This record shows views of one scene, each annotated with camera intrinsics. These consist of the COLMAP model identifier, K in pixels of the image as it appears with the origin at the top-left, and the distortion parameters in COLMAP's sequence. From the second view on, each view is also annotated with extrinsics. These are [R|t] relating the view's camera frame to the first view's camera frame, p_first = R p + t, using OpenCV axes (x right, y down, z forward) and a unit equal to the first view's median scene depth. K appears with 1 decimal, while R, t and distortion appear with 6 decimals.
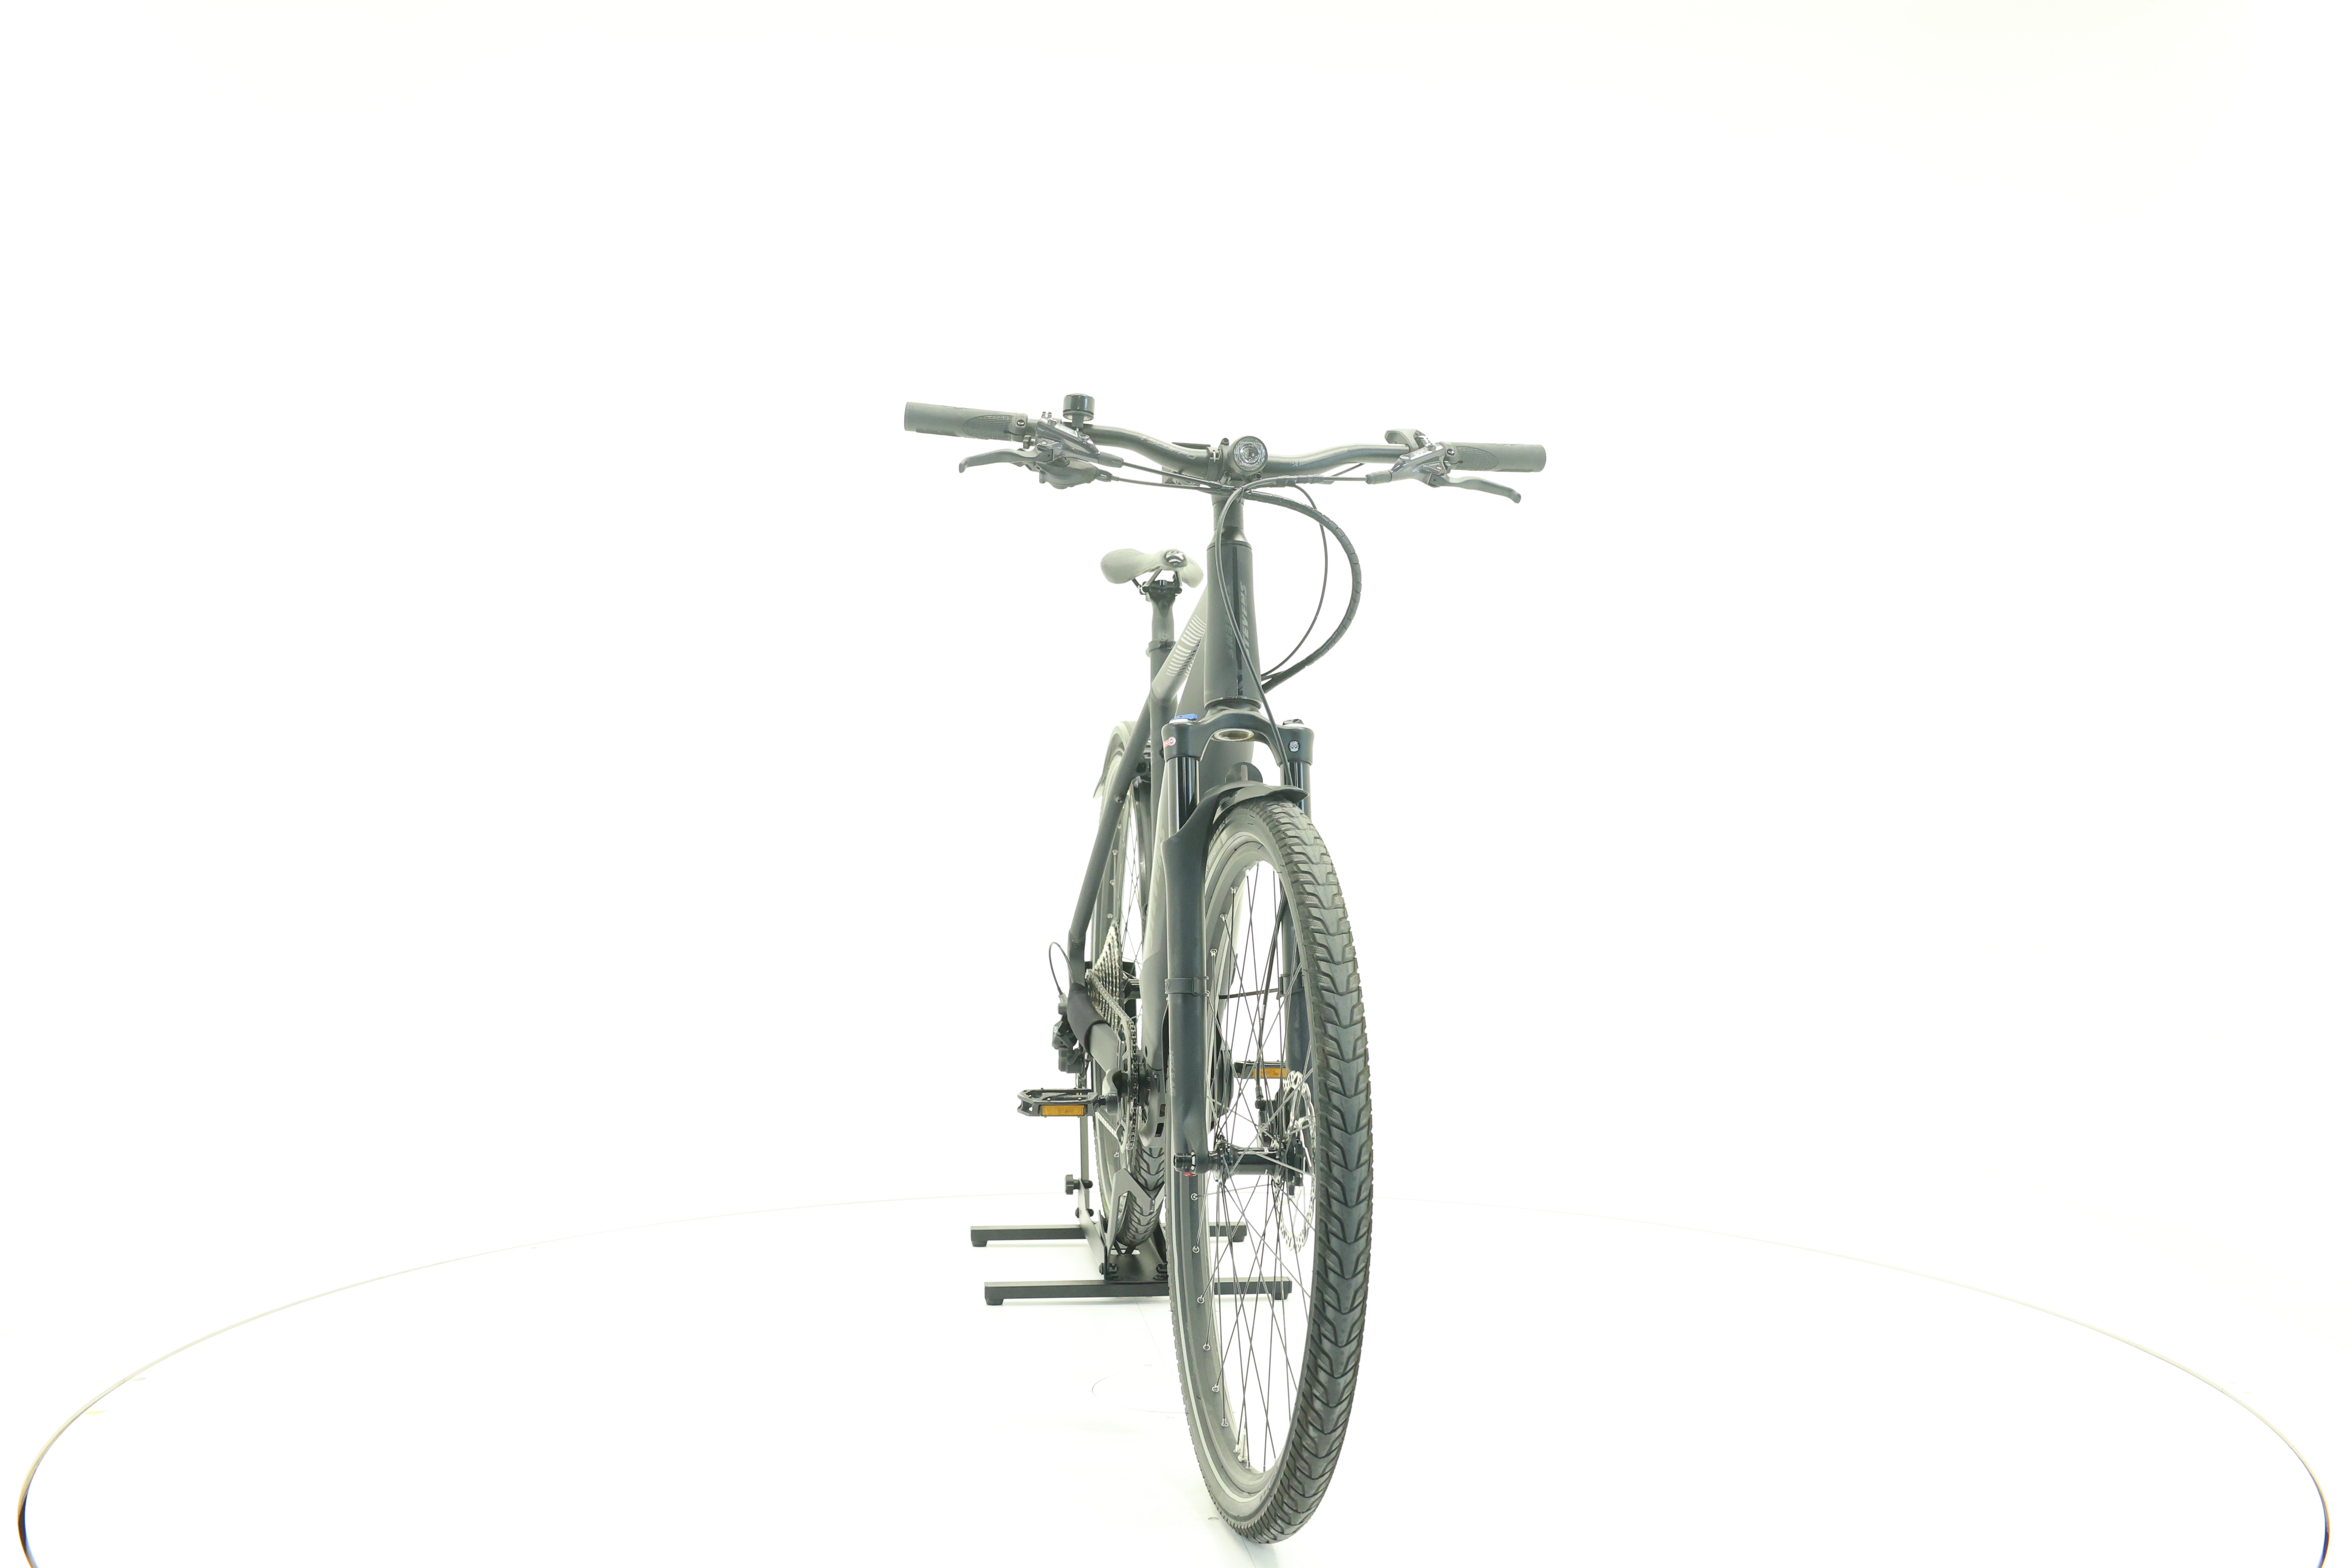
lens RADIAL K [[2487.3, 0, 1166.3], [0, 2487.3, 735.7], [0, 0, 1]] dist [-0.016556, -0.010775]
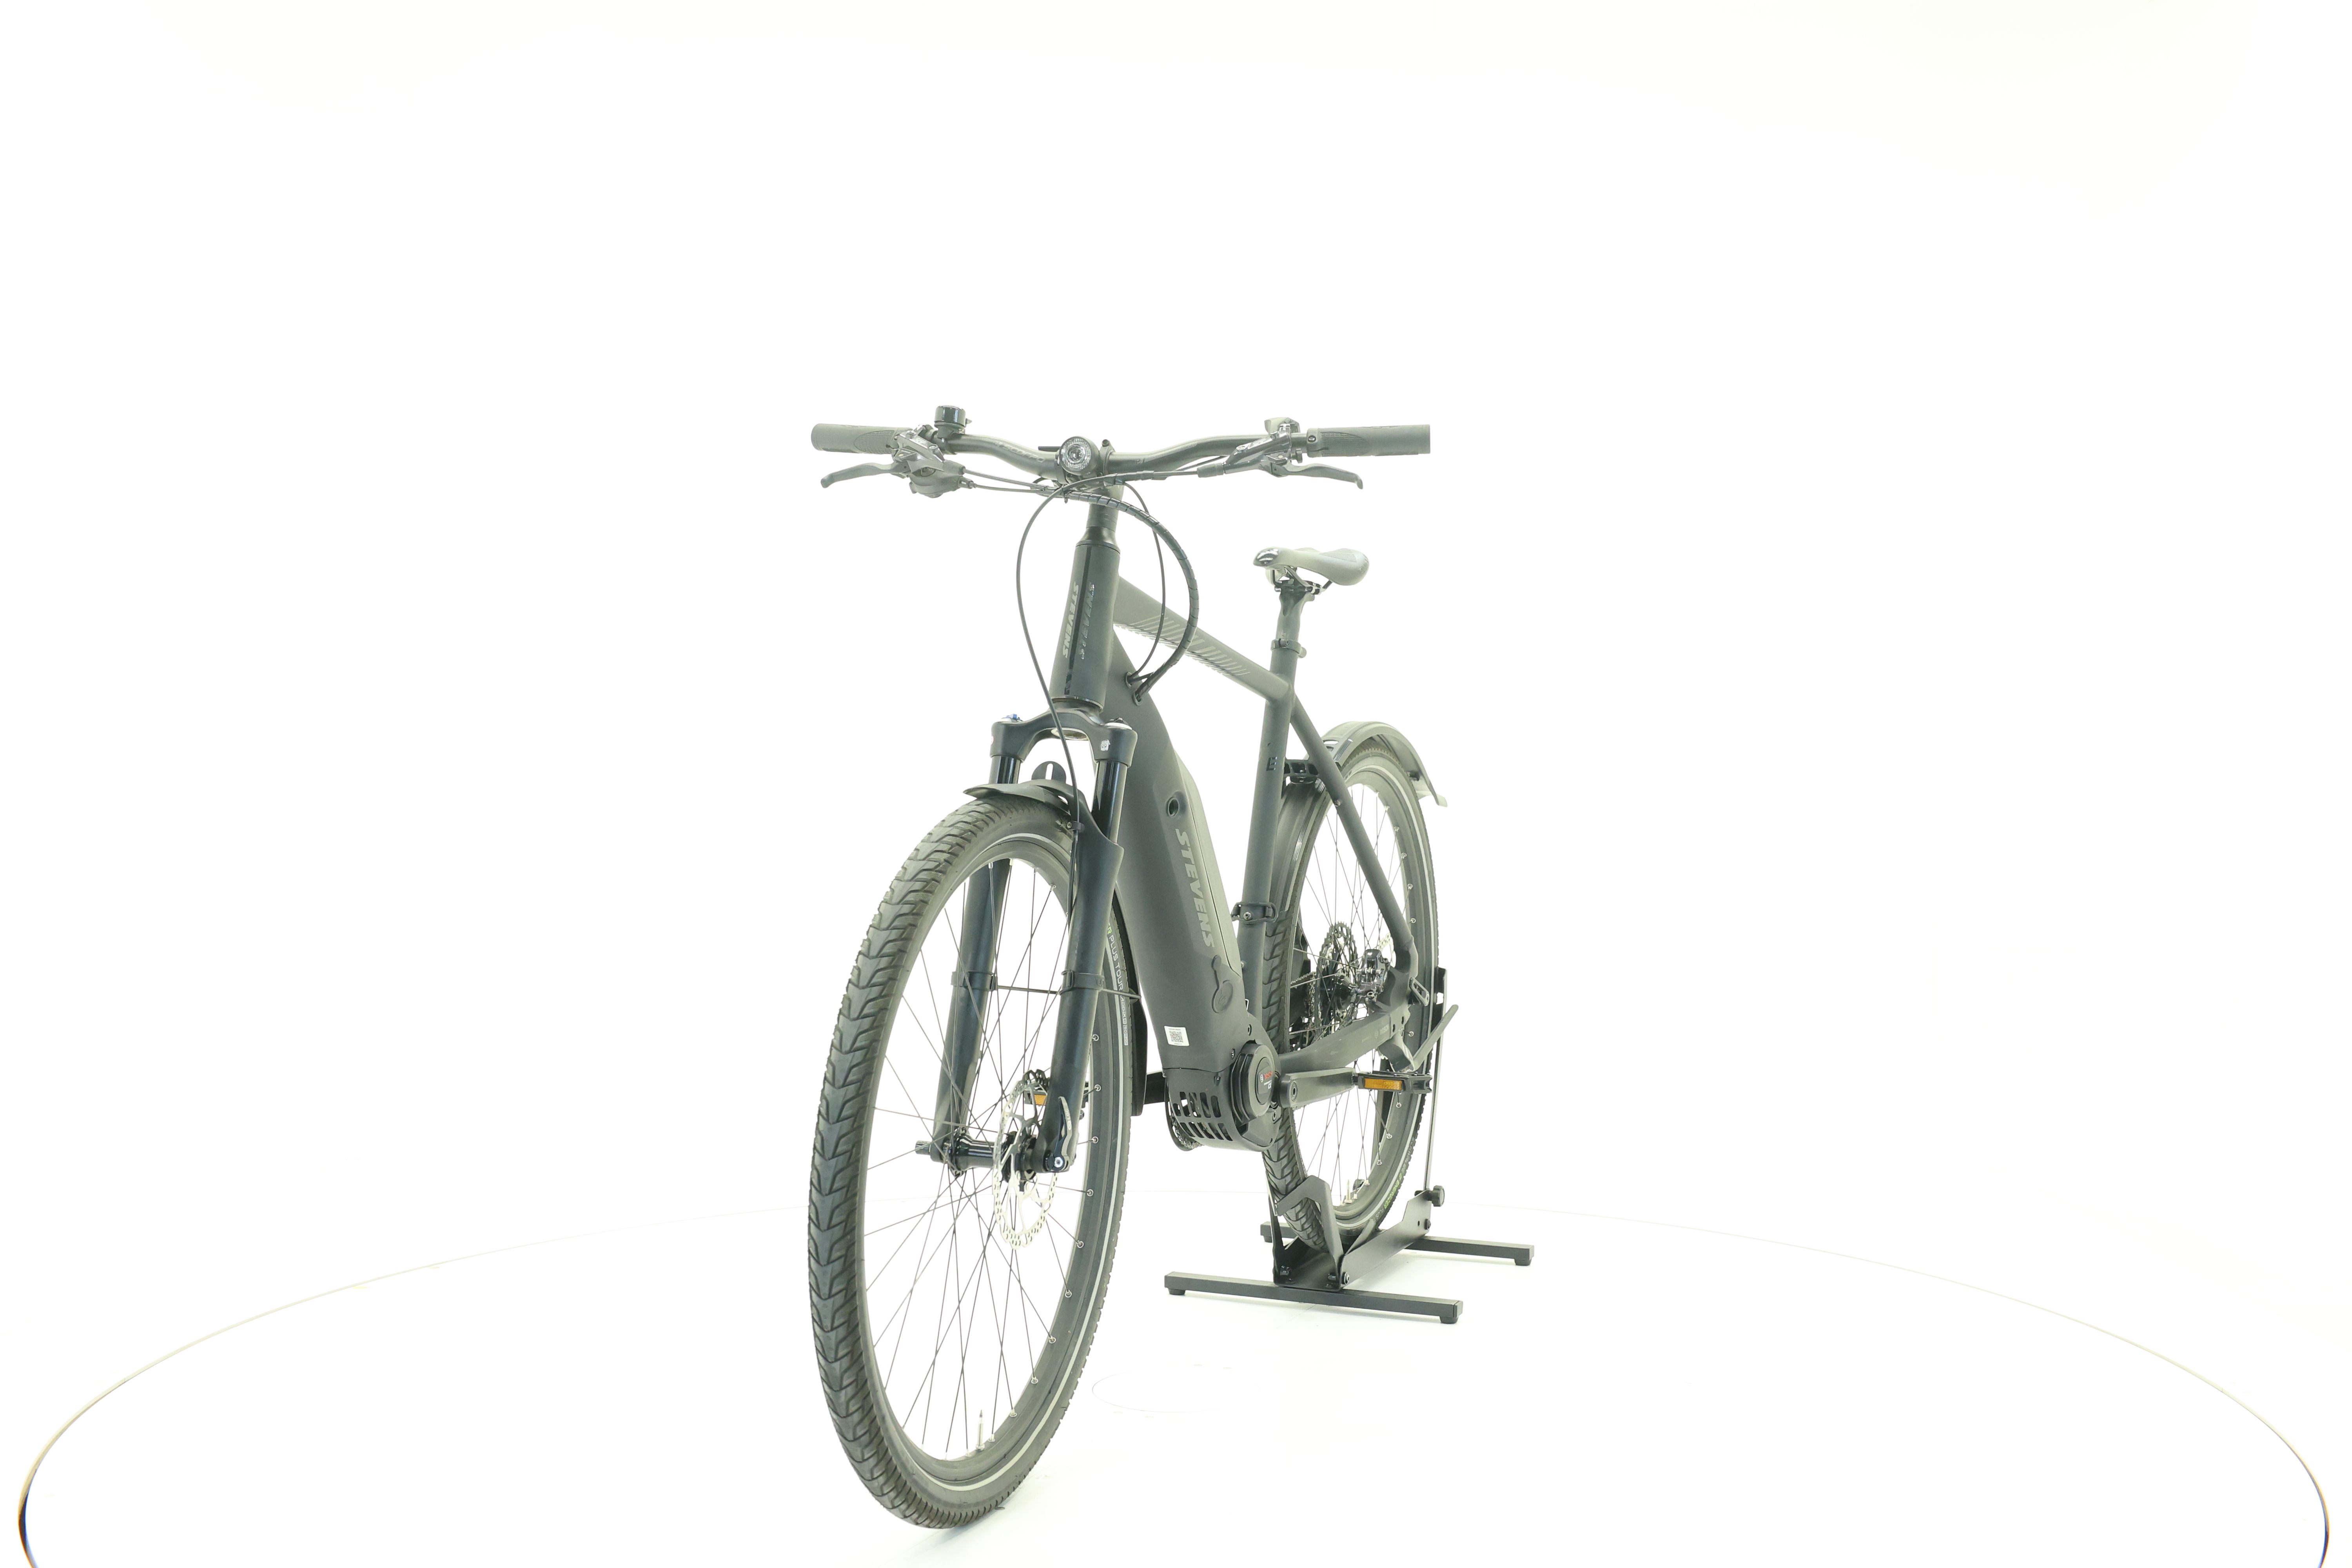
lens RADIAL K [[2487.3, 0, 1166.3], [0, 2487.3, 735.7], [0, 0, 1]] dist [-0.016556, -0.010775]
pose [[0.865120, 0.001221, -0.501564, 0.561858], [-0.002043, 0.999997, -0.001089, 0.001261], [0.501561, 0.001967, 0.865120, 0.148585]]
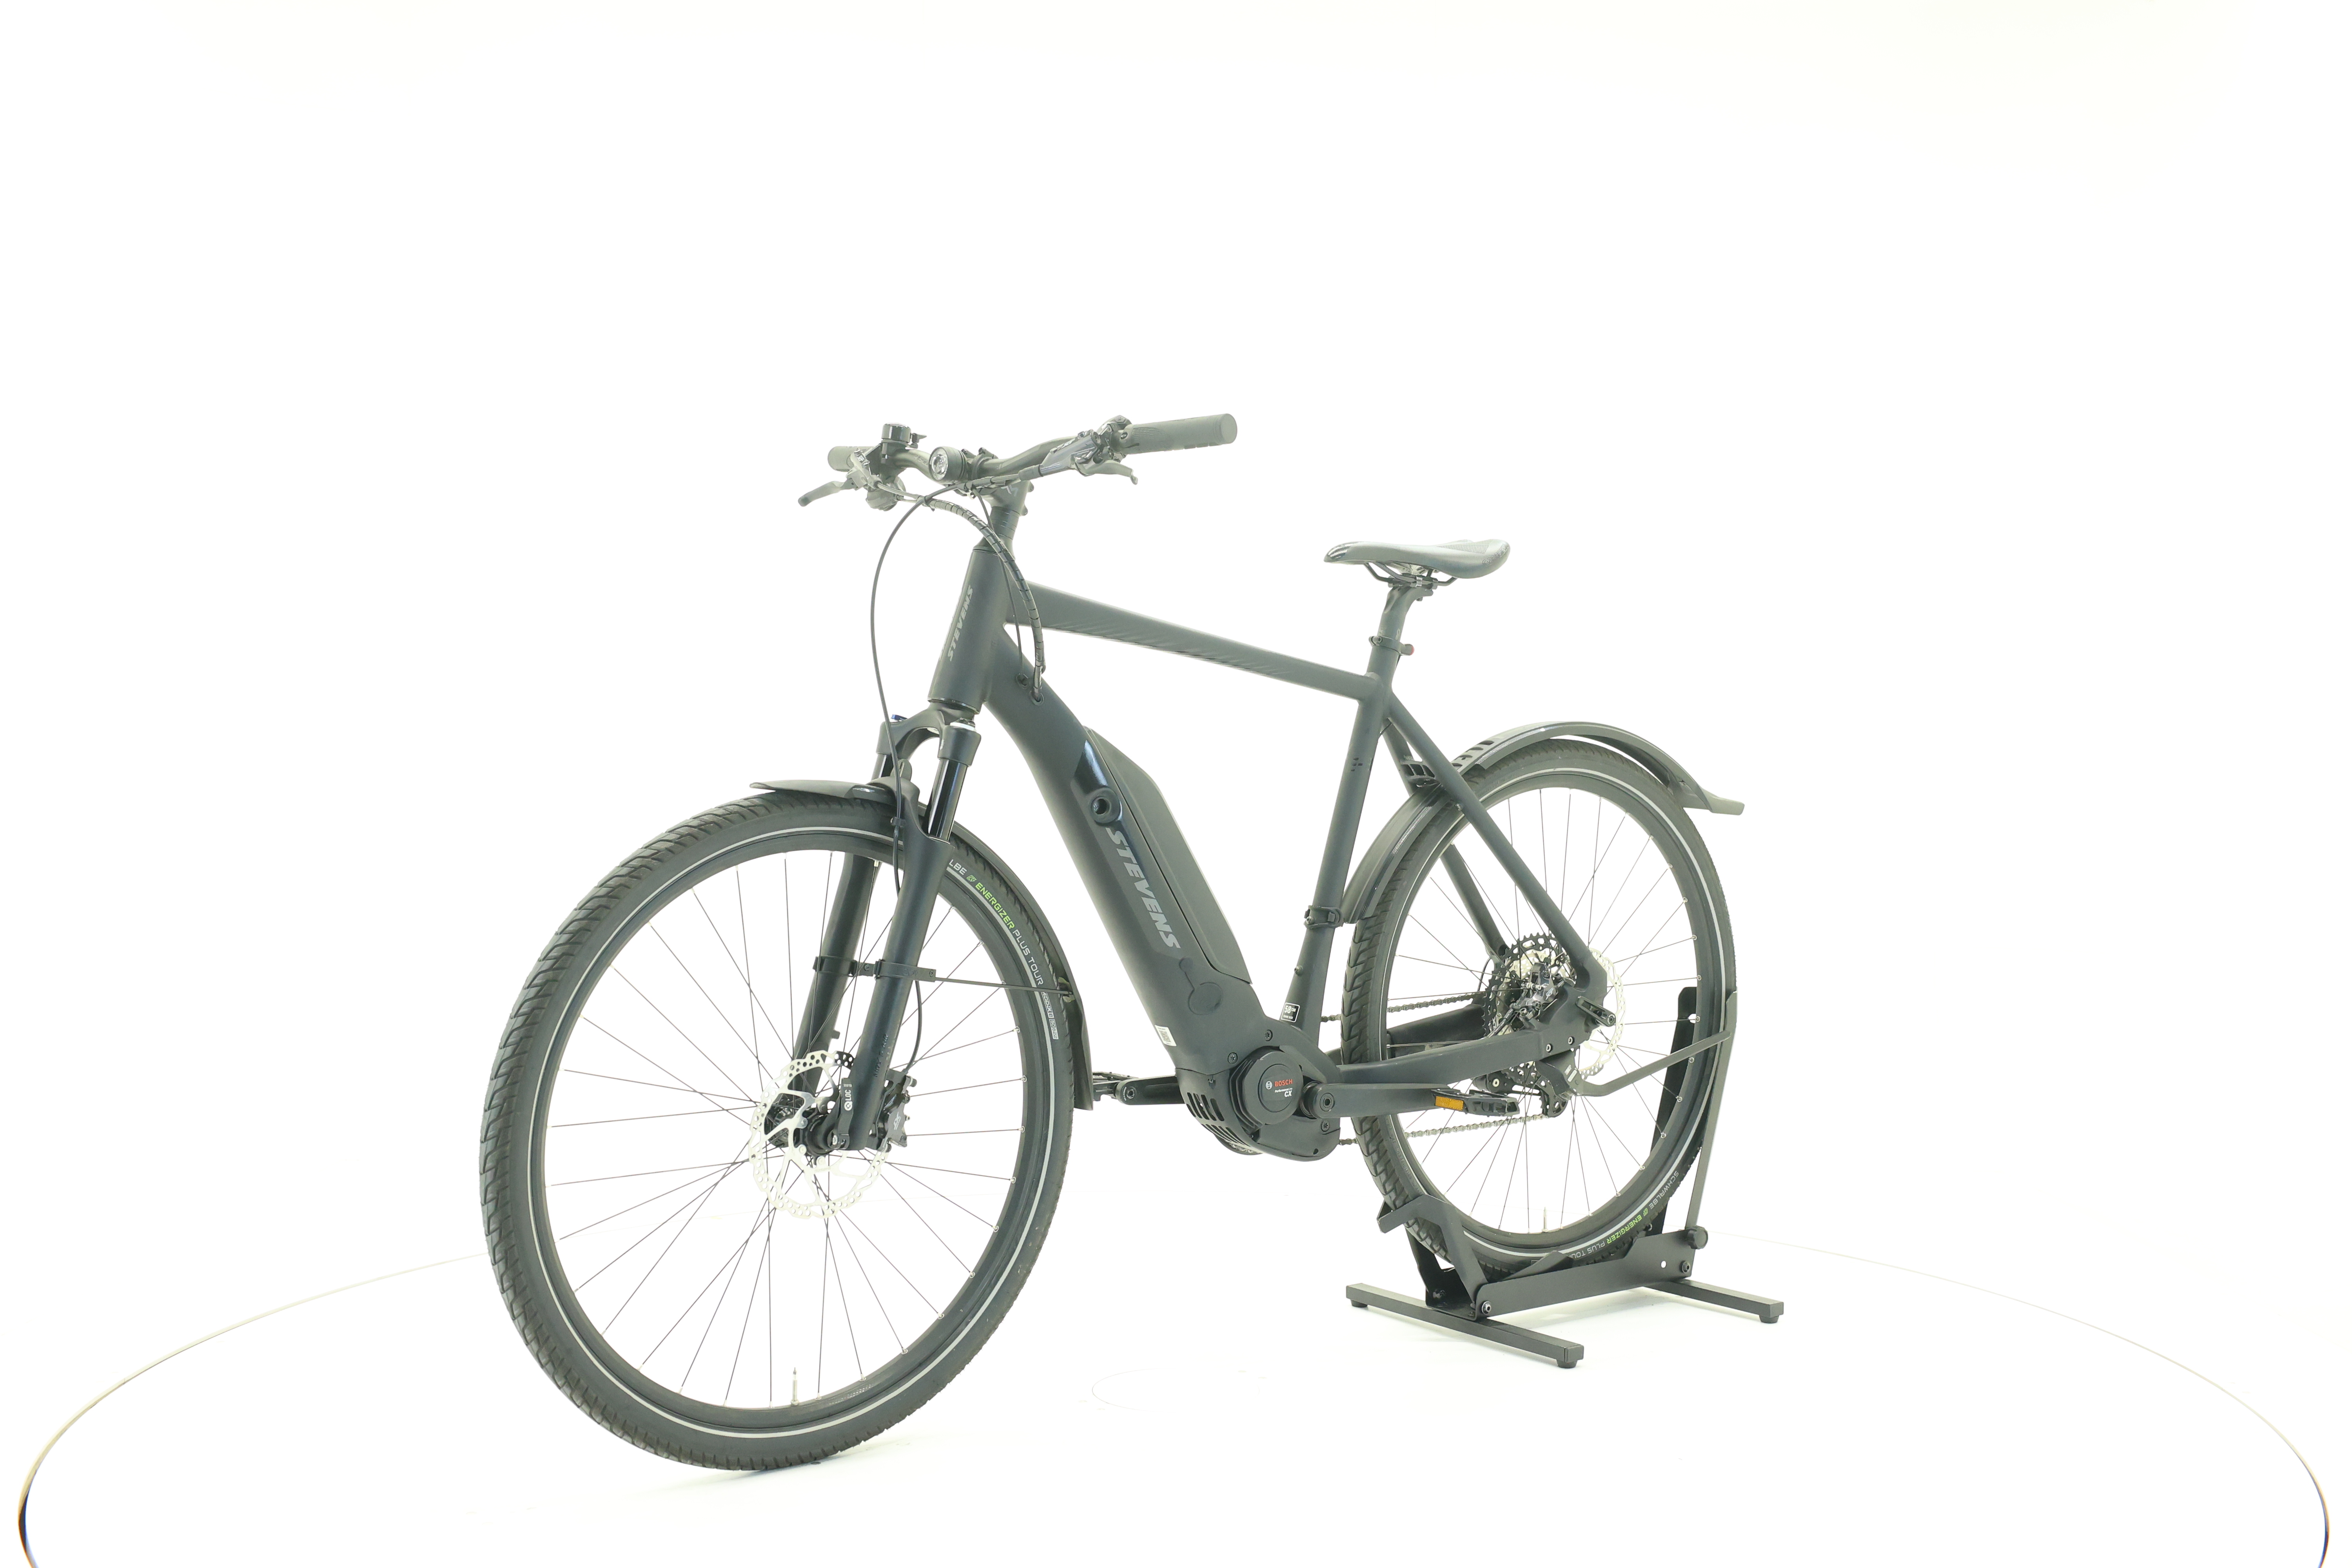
lens RADIAL K [[2487.3, 0, 1166.3], [0, 2487.3, 735.7], [0, 0, 1]] dist [-0.016556, -0.010775]
pose [[0.495608, 0.000221, -0.868547, 0.974980], [-0.003912, 0.999990, -0.001979, 0.002189], [0.868538, 0.004379, 0.495604, 0.560123]]
